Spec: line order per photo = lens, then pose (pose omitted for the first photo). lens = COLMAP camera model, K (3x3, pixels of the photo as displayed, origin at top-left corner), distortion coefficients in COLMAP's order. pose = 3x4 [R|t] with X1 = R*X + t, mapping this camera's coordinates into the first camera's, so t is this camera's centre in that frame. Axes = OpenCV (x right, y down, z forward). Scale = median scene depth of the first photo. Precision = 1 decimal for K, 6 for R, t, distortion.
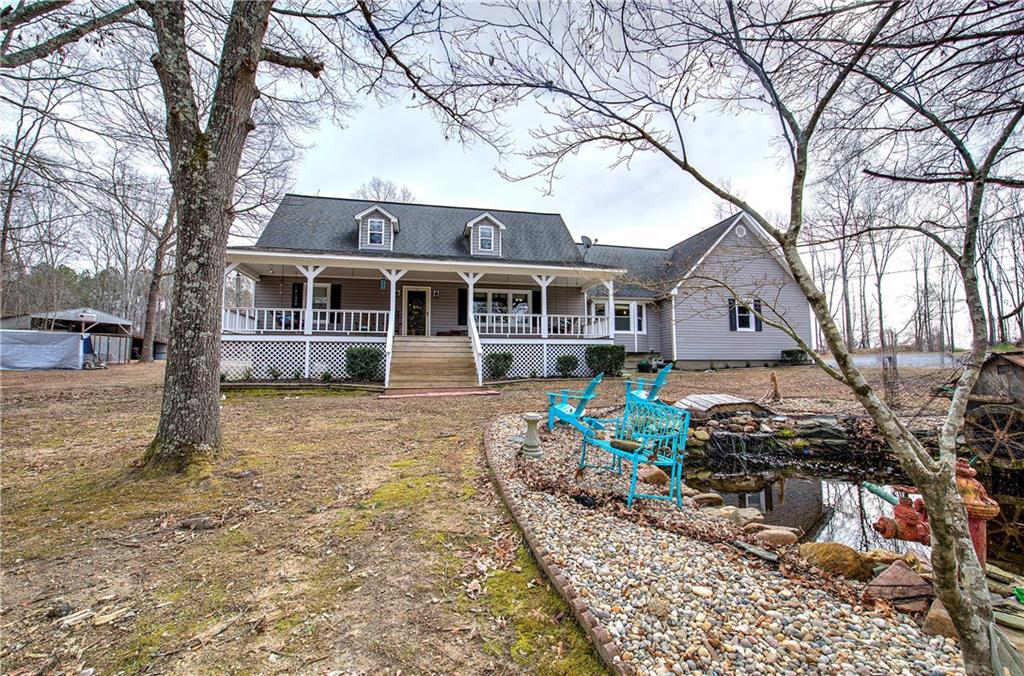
lens RADIAL K [[458.0, 0, 517.2], [0, 458.0, 334.6], [0, 0, 1]] dist [0.001218, 0.000176]
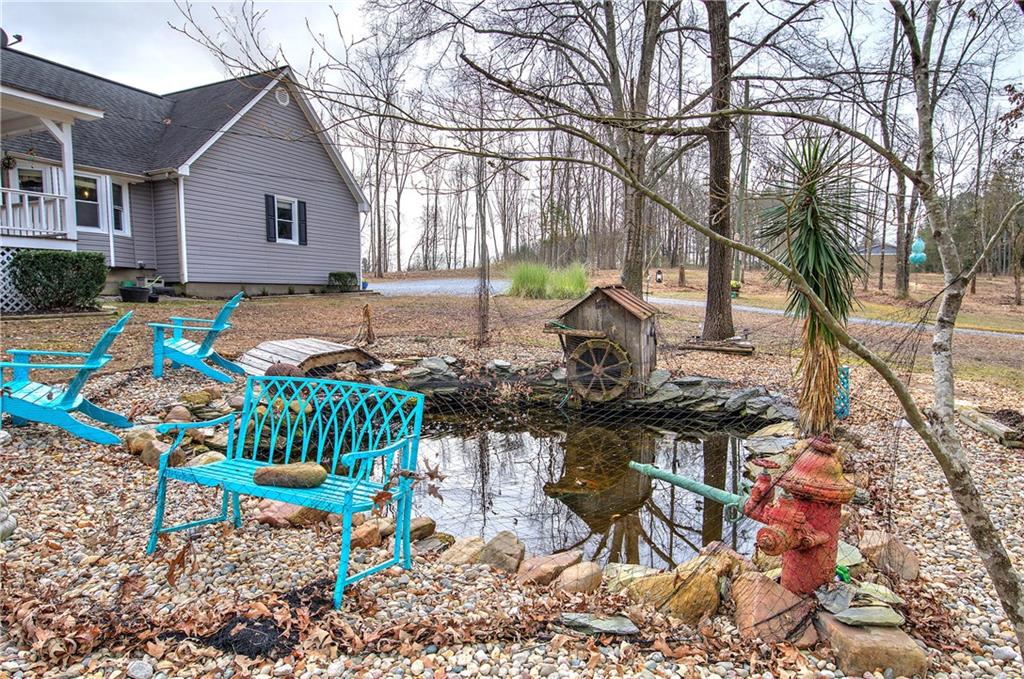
lens RADIAL K [[594.0, 0, 511.2], [0, 594.0, 343.5], [0, 0, 1]] dist [0.018031, -0.004720]
pose [[0.616995, -0.060017, 0.784676, -0.032897], [-0.067581, 0.989364, 0.128812, 0.003635], [-0.784060, -0.132506, 0.606376, 0.153759]]
